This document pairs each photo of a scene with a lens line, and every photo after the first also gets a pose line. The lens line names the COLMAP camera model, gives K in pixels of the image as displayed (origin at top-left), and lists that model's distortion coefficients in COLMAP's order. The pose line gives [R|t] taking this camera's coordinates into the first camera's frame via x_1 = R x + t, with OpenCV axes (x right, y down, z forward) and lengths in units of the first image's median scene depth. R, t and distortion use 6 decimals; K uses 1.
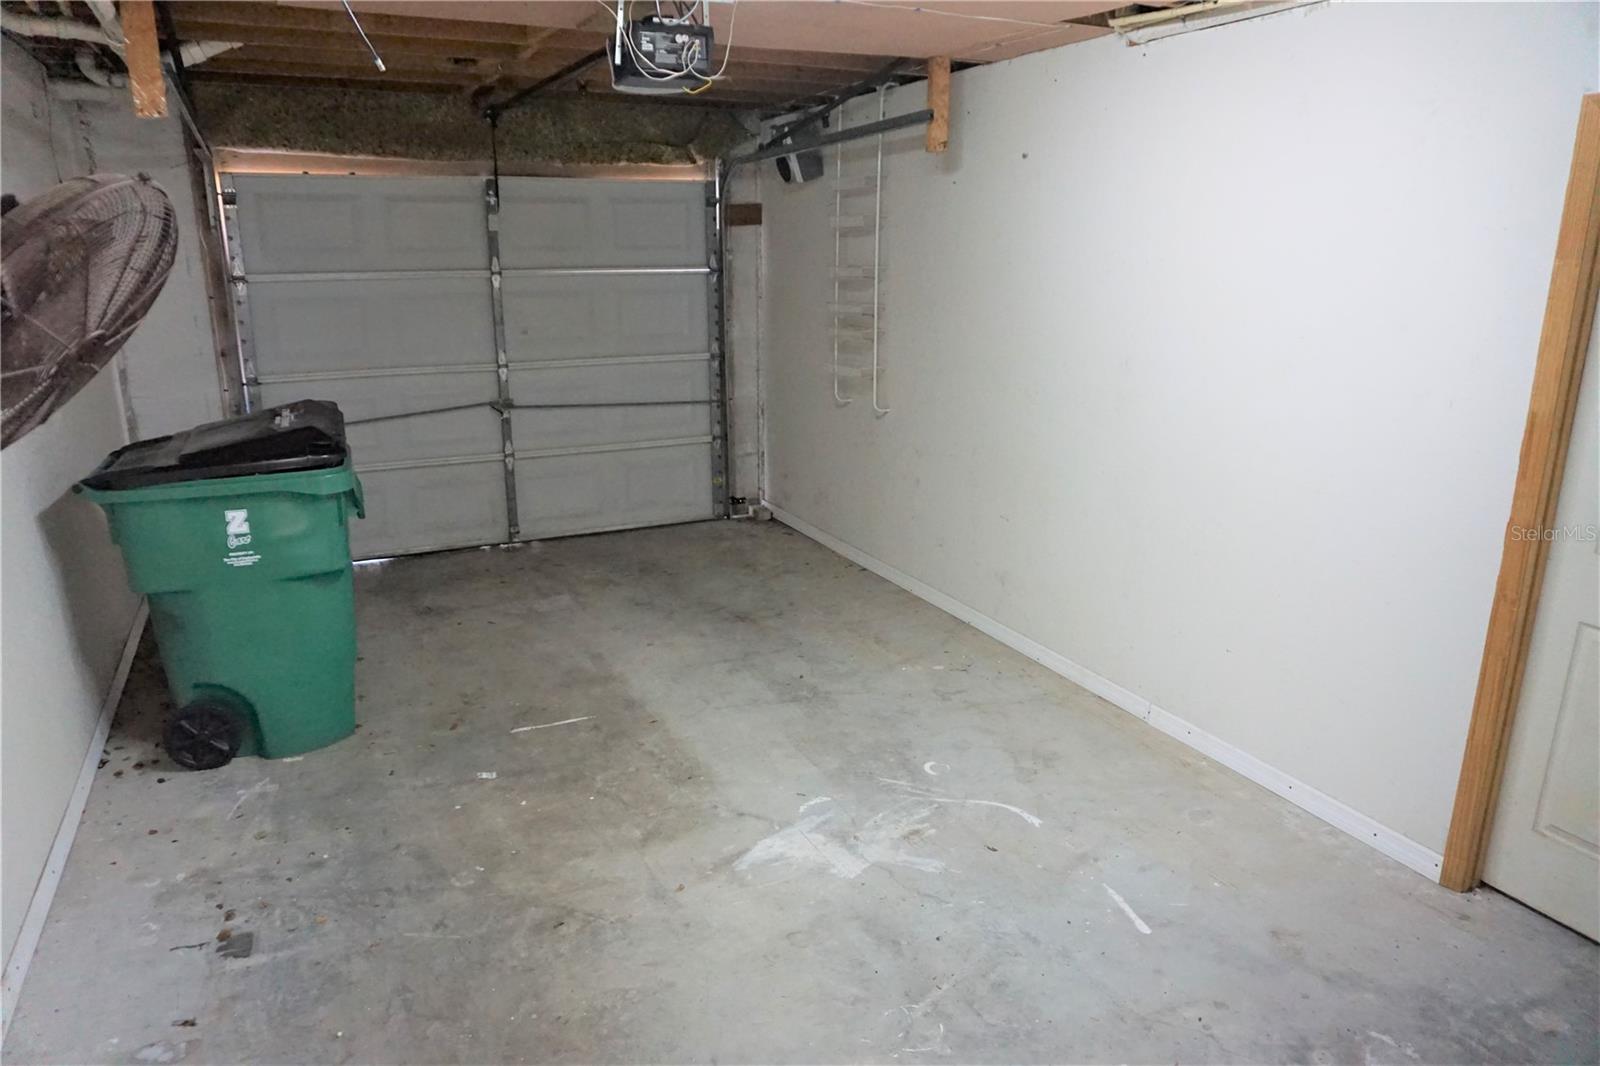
lens RADIAL K [[1071.4, 0, 790.1], [0, 1071.4, 526.8], [0, 0, 1]] dist [-0.041069, 0.021799]
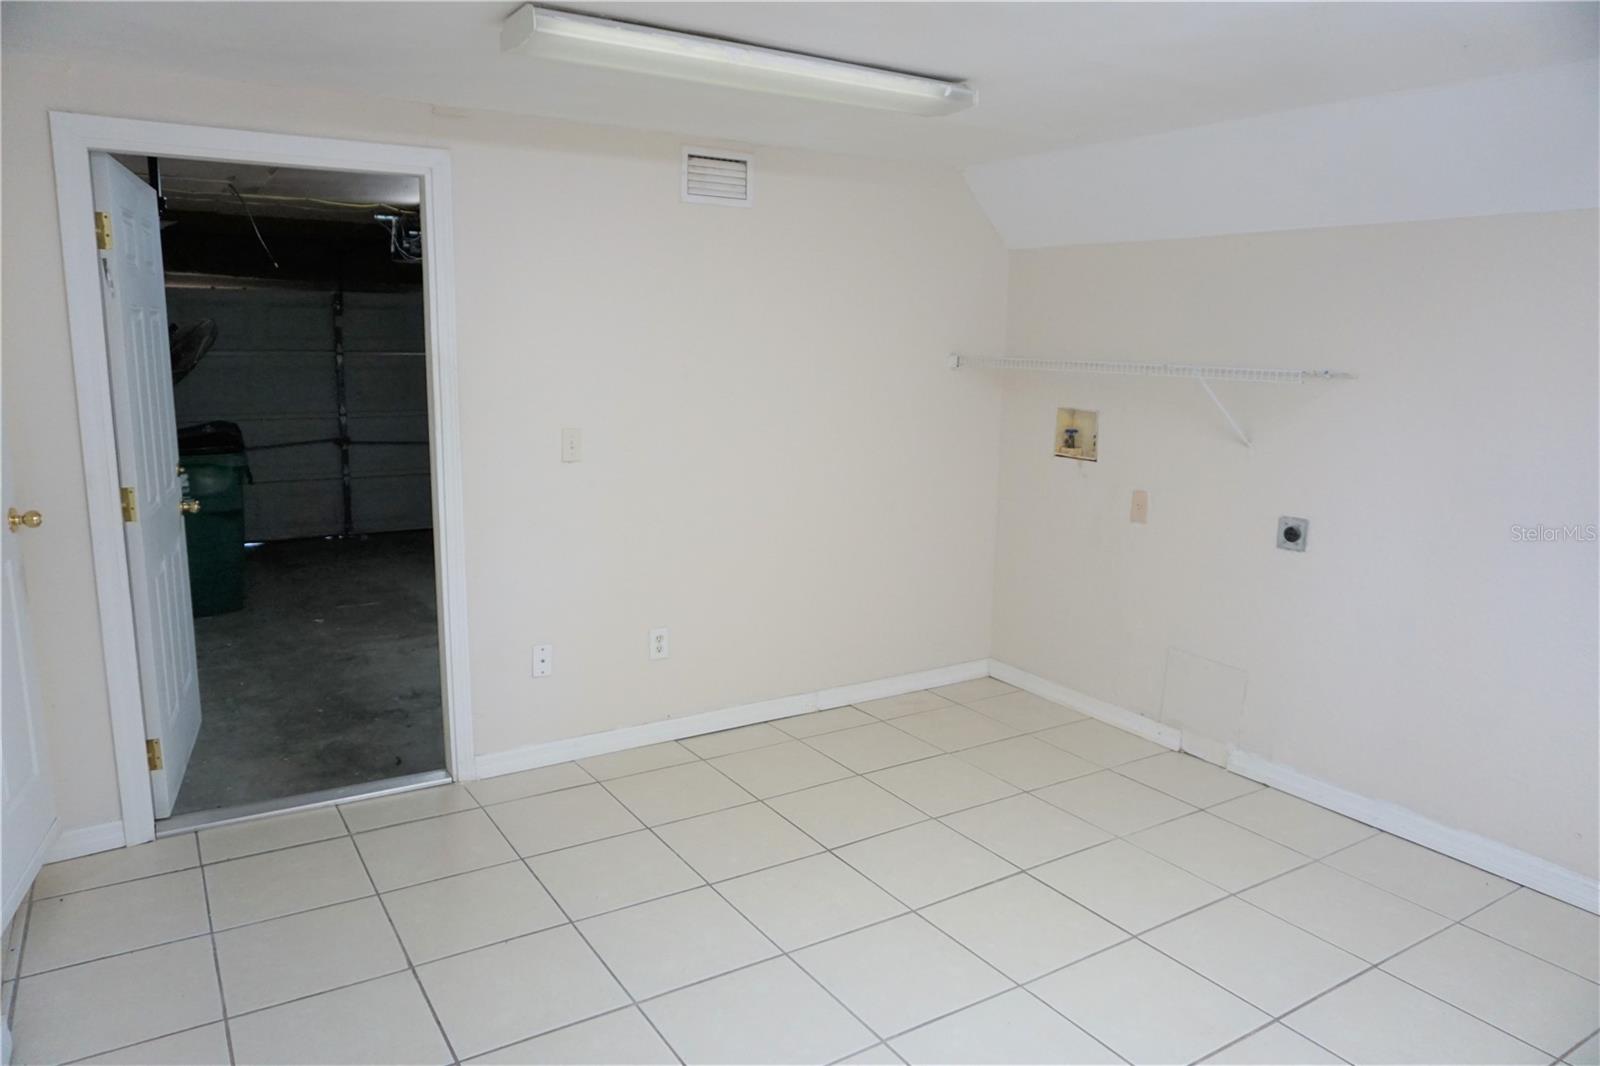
lens RADIAL K [[1071.4, 0, 790.1], [0, 1071.4, 526.8], [0, 0, 1]] dist [-0.041069, 0.021799]
pose [[0.993226, 0.002113, 0.116179, 0.325459], [0.007881, 0.996307, -0.085501, 0.249177], [-0.115931, 0.085837, 0.989541, -0.969008]]
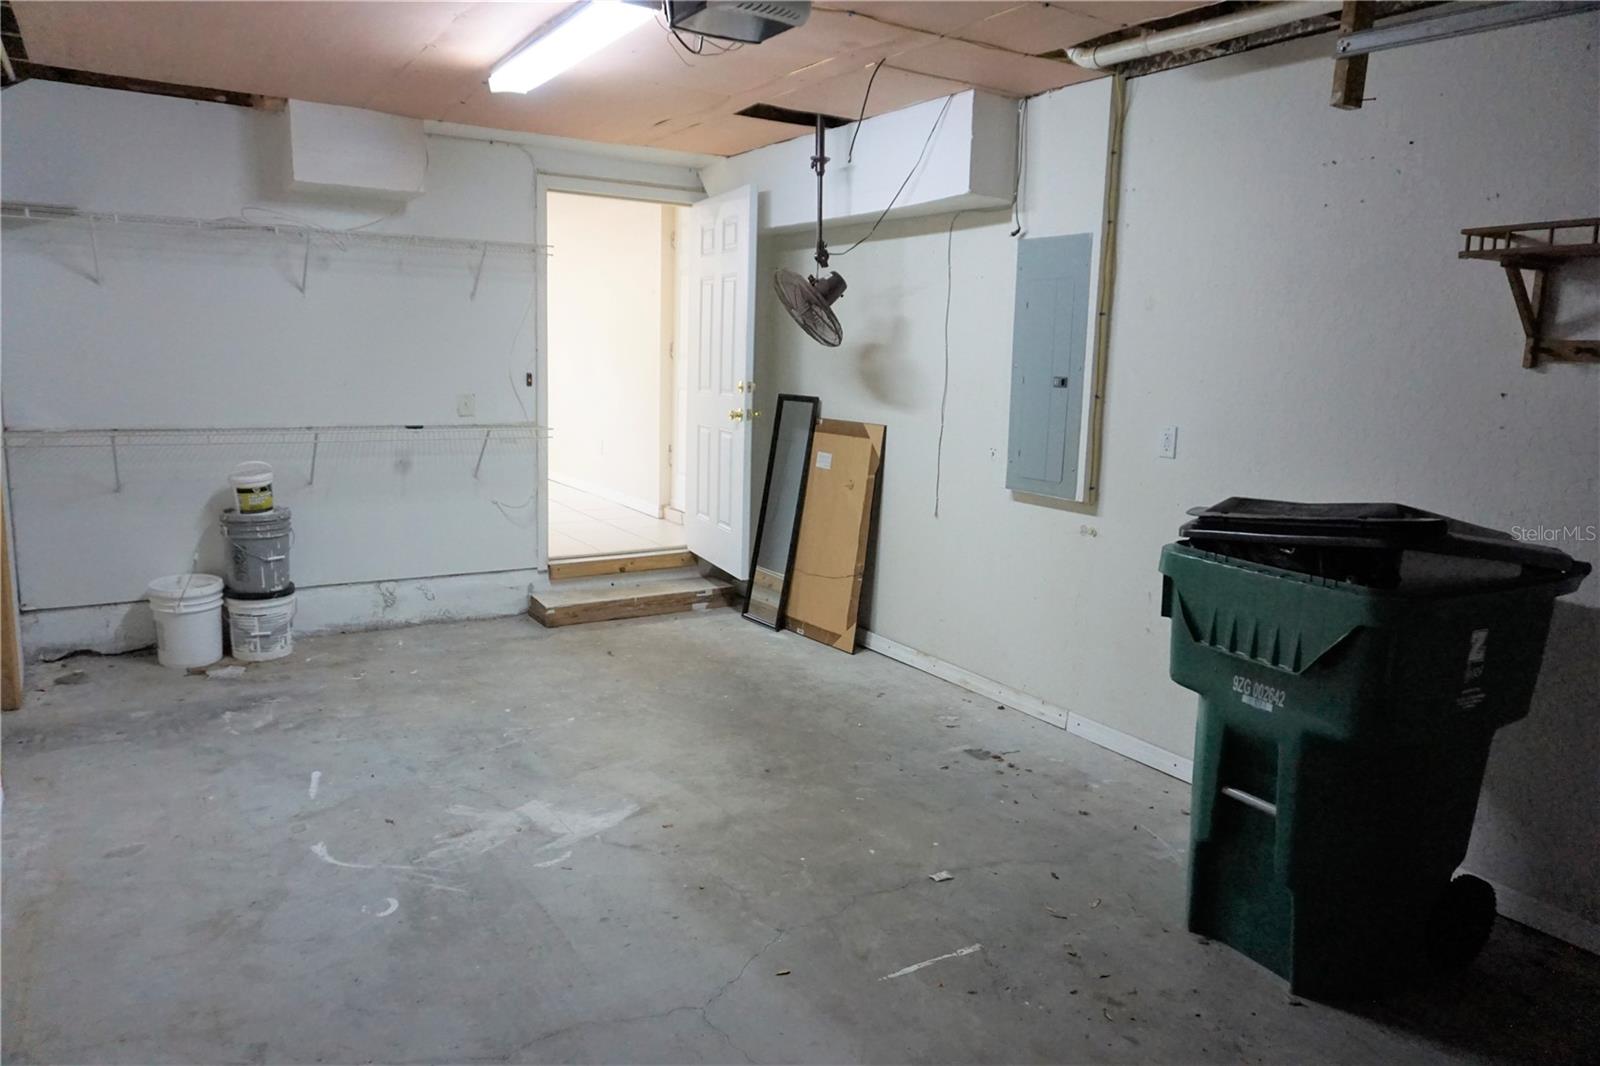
lens RADIAL K [[1071.4, 0, 790.1], [0, 1071.4, 526.8], [0, 0, 1]] dist [-0.041069, 0.021799]
pose [[-0.991578, -0.009601, -0.129154, -0.056924], [-0.061859, 0.911250, 0.407181, -0.377642], [0.113783, 0.411742, -0.904169, 1.738932]]
